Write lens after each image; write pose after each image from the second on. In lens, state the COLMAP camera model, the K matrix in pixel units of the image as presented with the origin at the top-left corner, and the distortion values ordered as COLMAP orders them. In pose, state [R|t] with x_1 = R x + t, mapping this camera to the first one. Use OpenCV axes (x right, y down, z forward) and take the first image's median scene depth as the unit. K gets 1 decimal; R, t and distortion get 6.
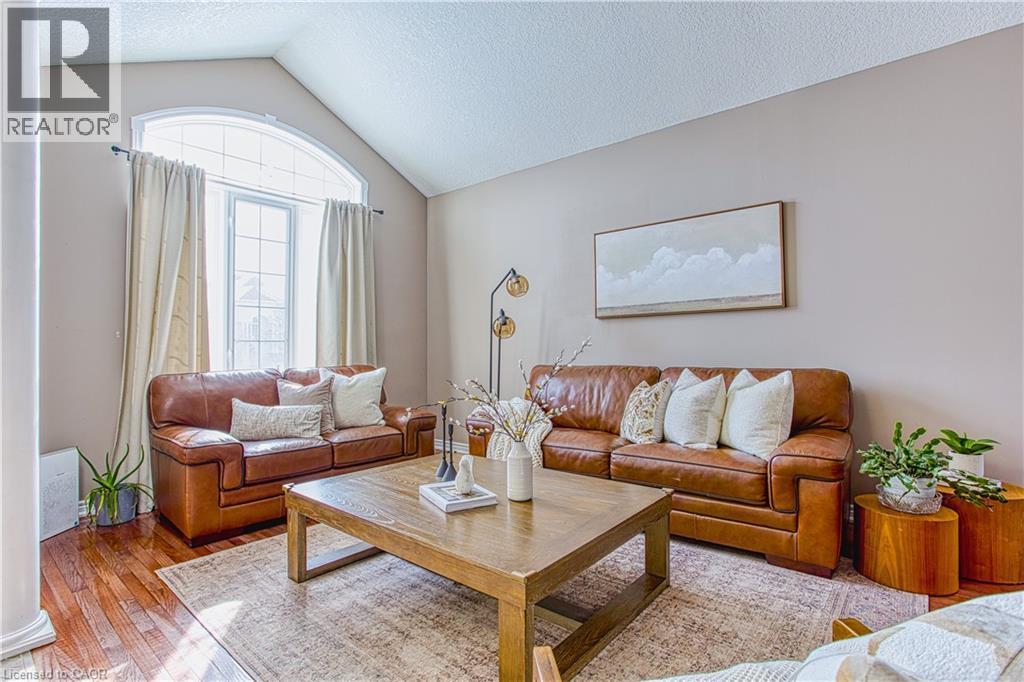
lens RADIAL K [[497.2, 0, 510.9], [0, 497.2, 340.6], [0, 0, 1]] dist [-0.000691, -0.000048]
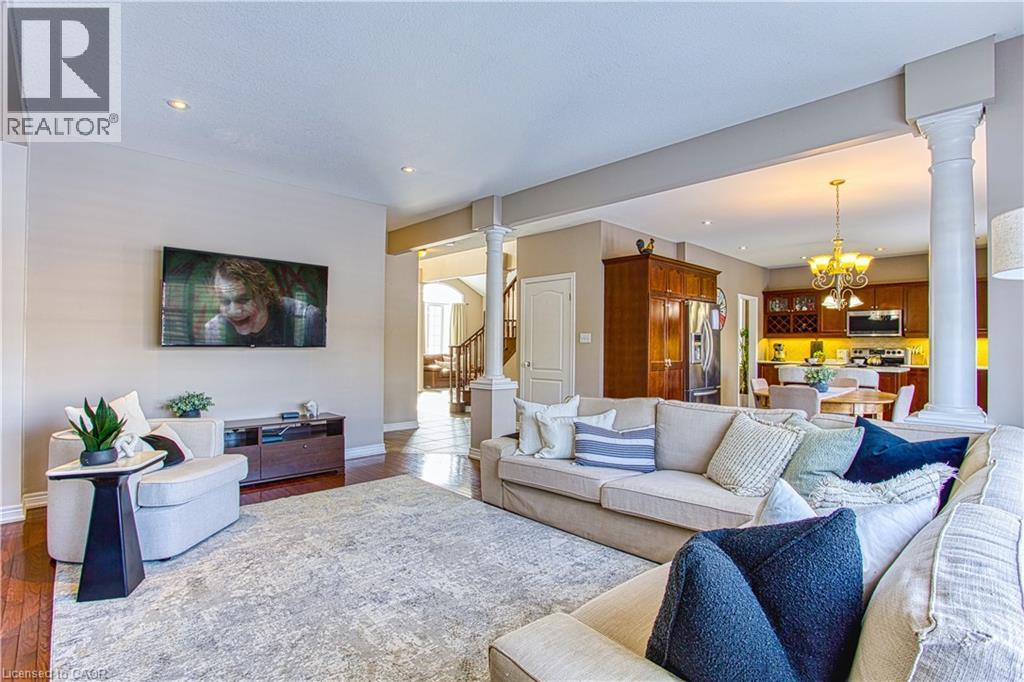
lens RADIAL K [[488.3, 0, 510.8], [0, 488.3, 347.2], [0, 0, 1]] dist [-0.033167, 0.000012]
pose [[0.992119, 0.006586, -0.125123, 0.452998], [-0.005862, 0.999964, 0.006157, -0.010504], [0.125159, -0.005375, 0.992122, -2.327218]]
